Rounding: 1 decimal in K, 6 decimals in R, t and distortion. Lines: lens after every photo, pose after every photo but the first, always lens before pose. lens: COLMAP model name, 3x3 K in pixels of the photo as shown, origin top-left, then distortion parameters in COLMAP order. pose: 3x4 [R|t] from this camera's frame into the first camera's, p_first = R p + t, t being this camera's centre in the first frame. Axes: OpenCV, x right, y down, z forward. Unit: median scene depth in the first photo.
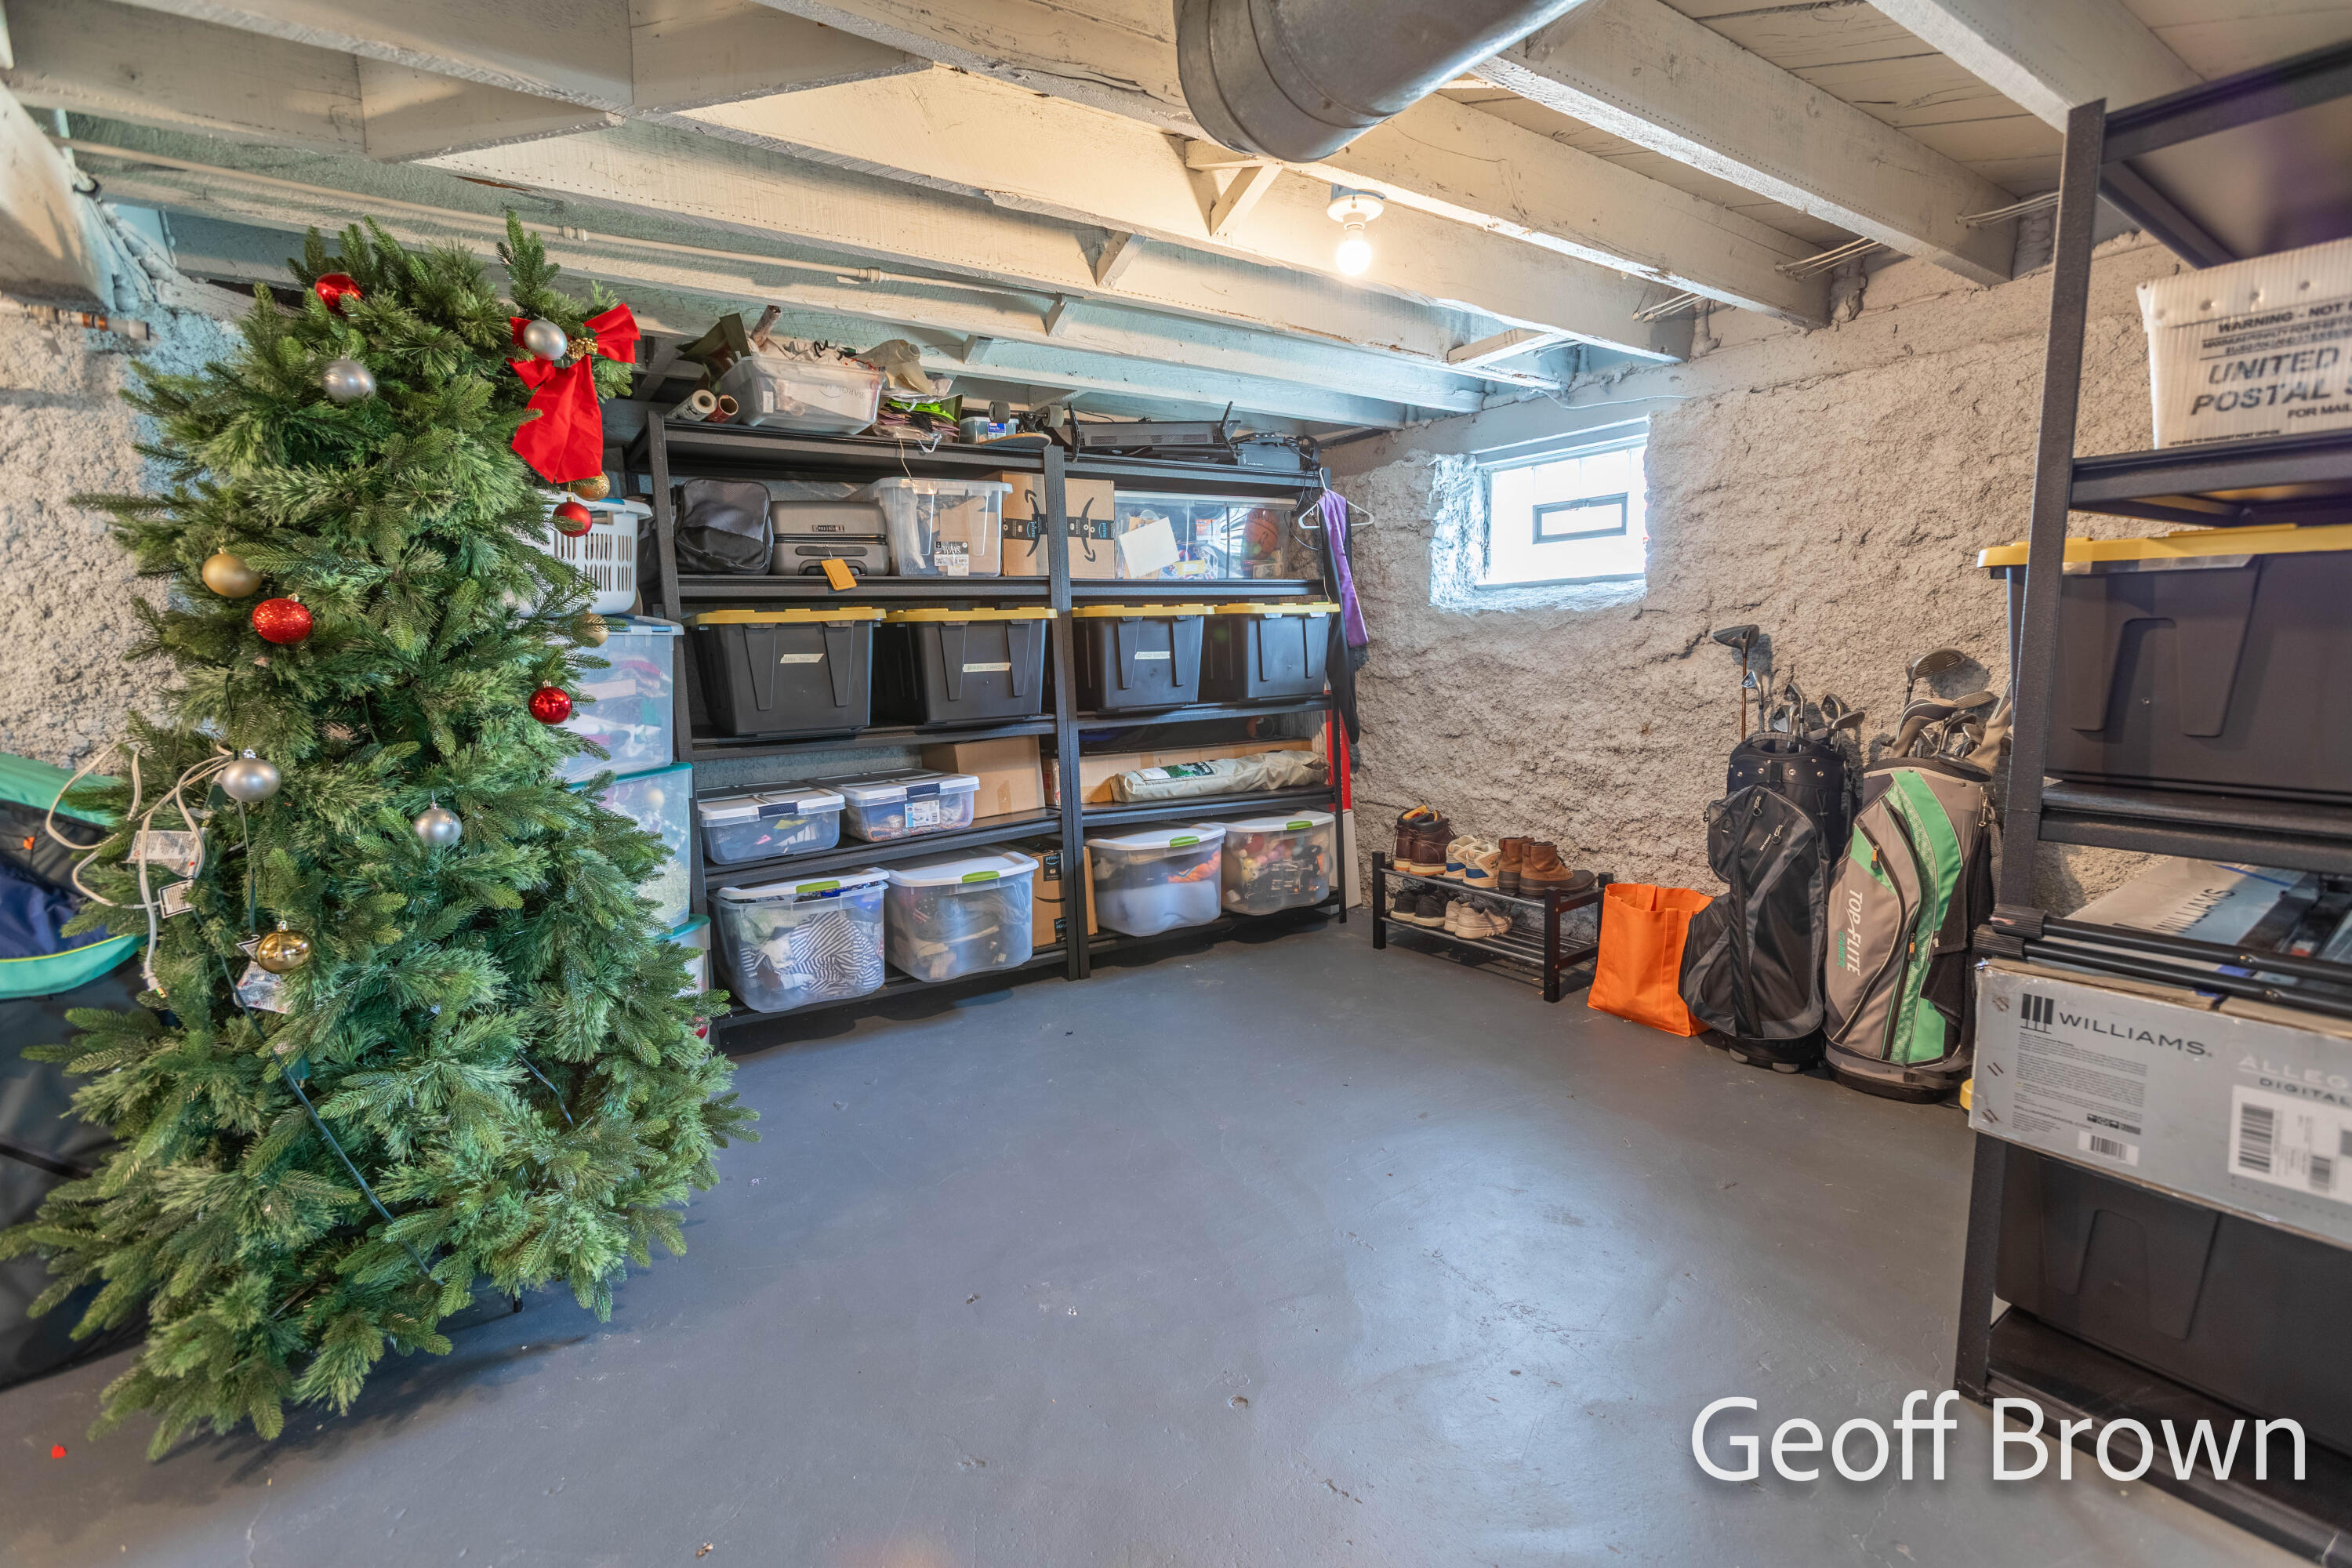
lens RADIAL K [[1045.8, 0, 1170.5], [0, 1045.8, 778.8], [0, 0, 1]] dist [-0.020136, 0.015096]
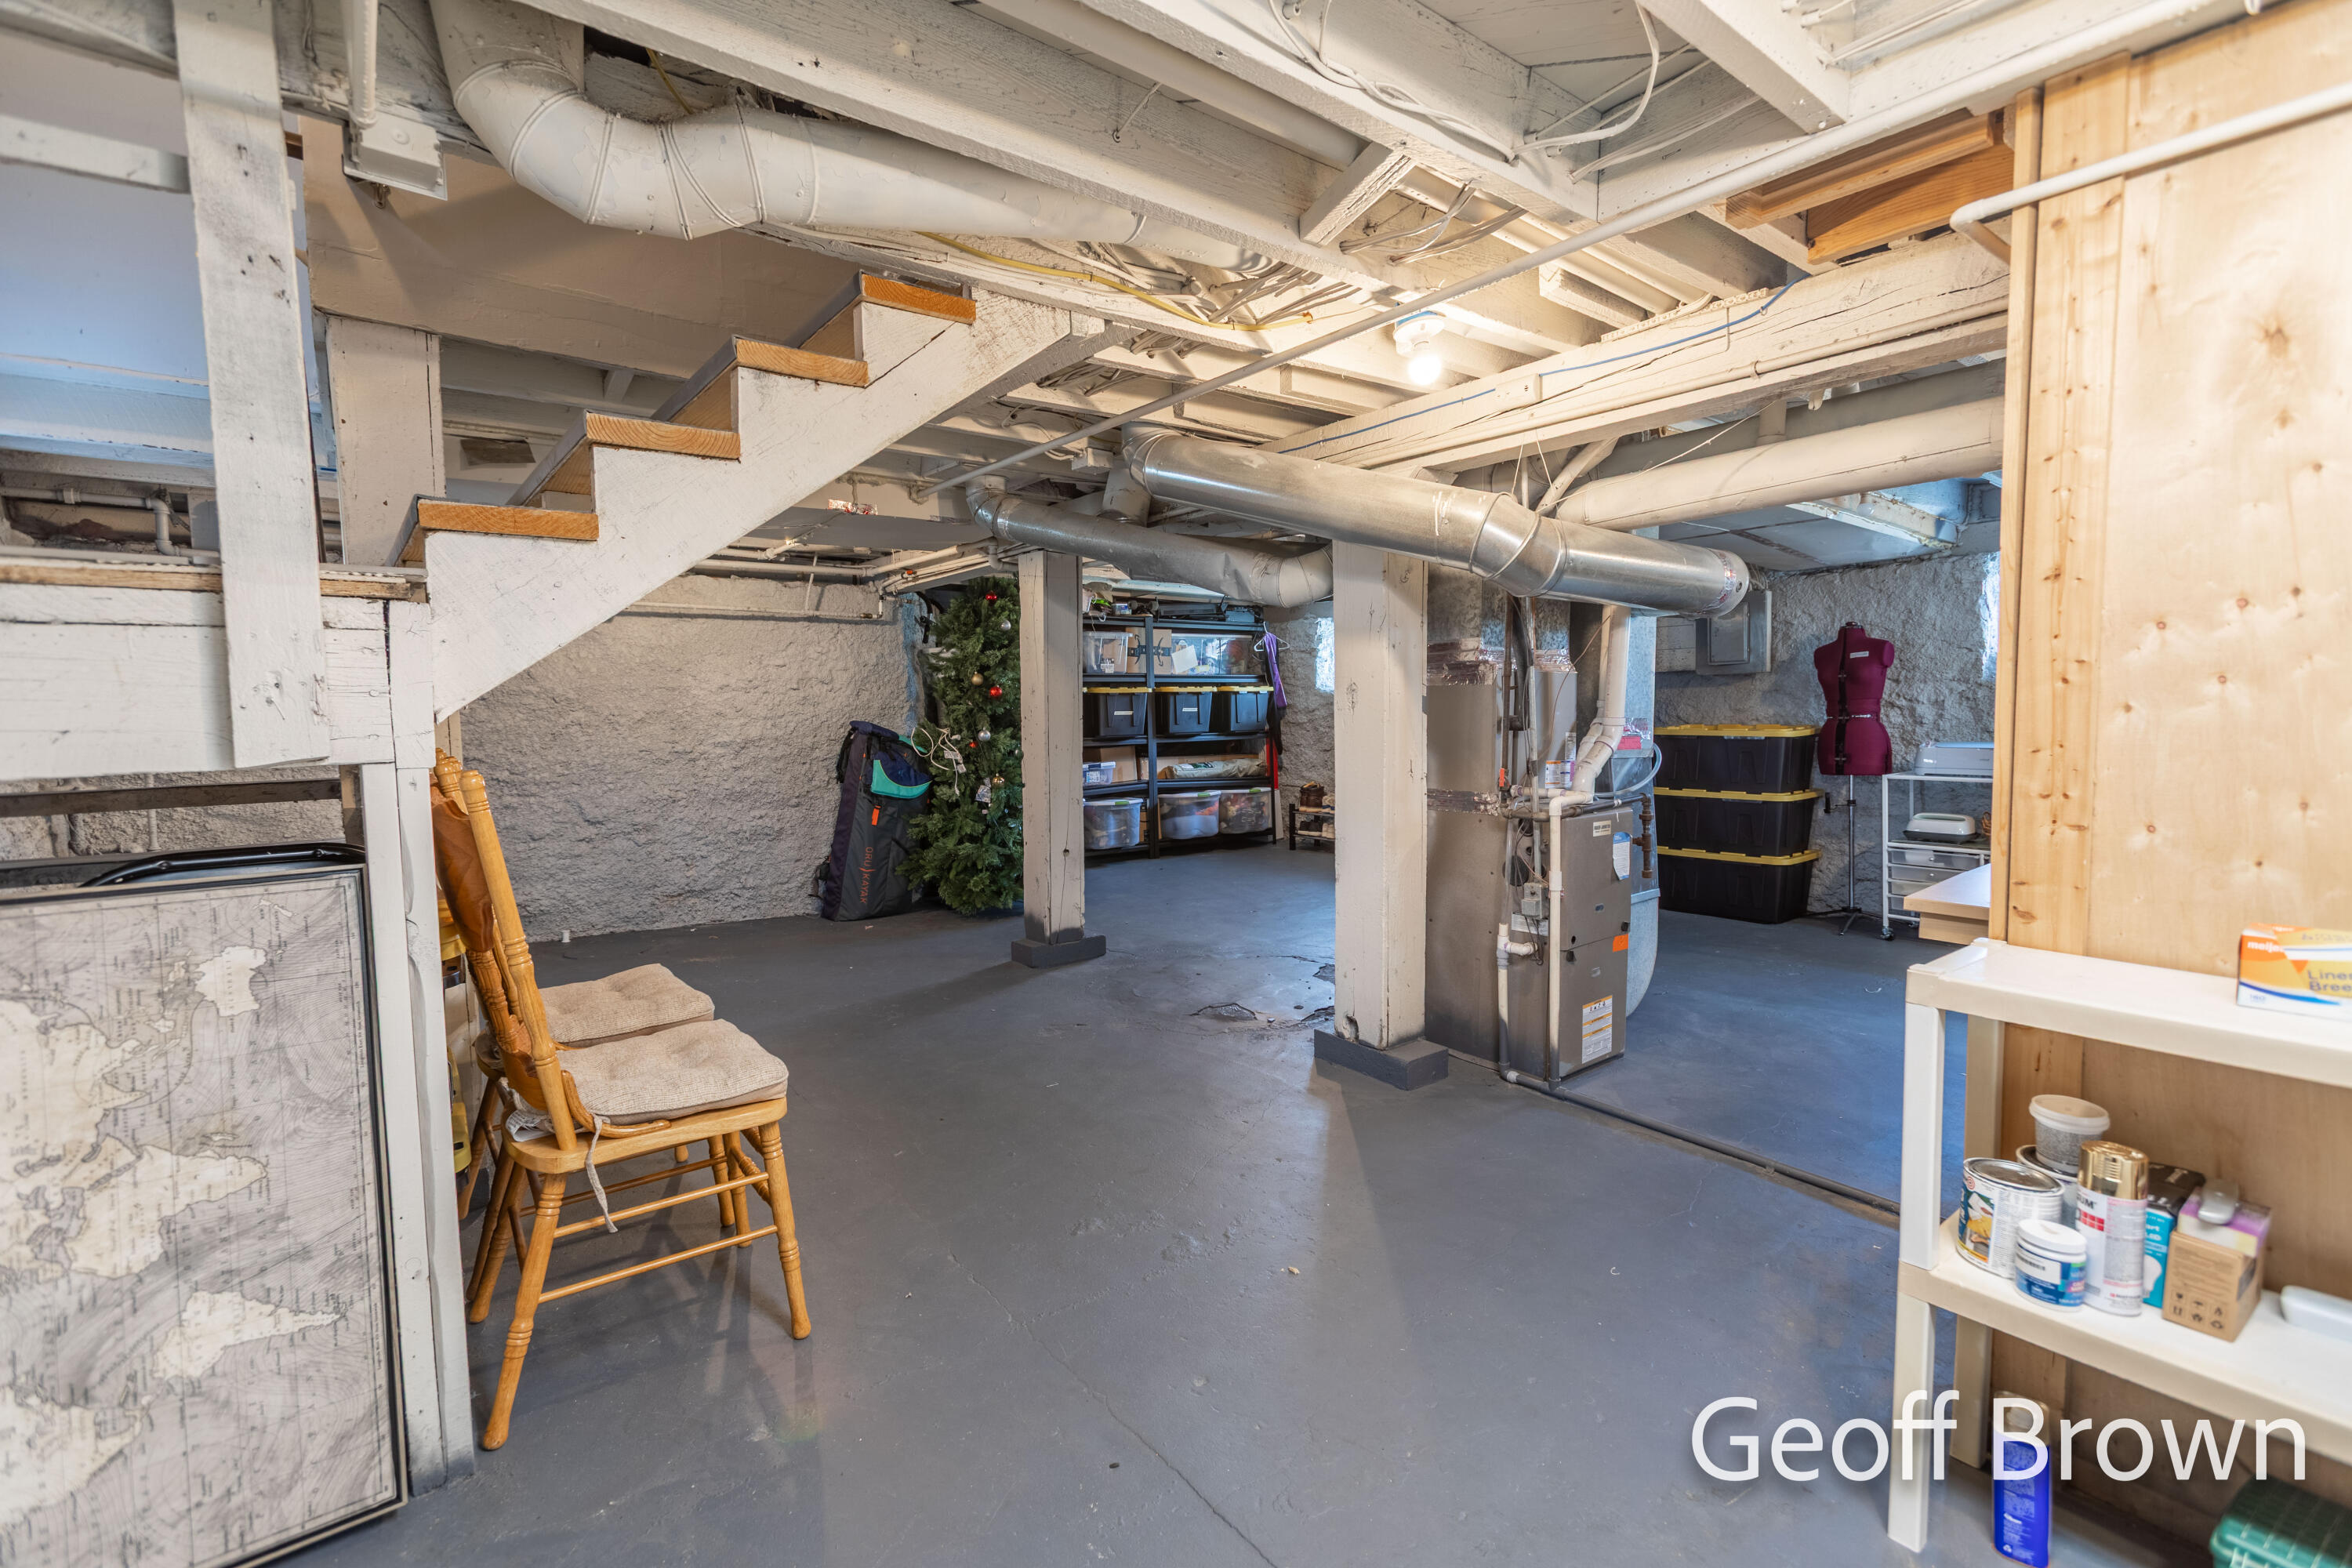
lens RADIAL K [[1045.8, 0, 1170.5], [0, 1045.8, 778.8], [0, 0, 1]] dist [-0.020136, 0.015096]
pose [[0.996531, 0.011259, 0.082454, -0.224549], [-0.006068, 0.997999, -0.062933, 0.155904], [-0.082998, 0.062215, 0.994606, -1.104687]]
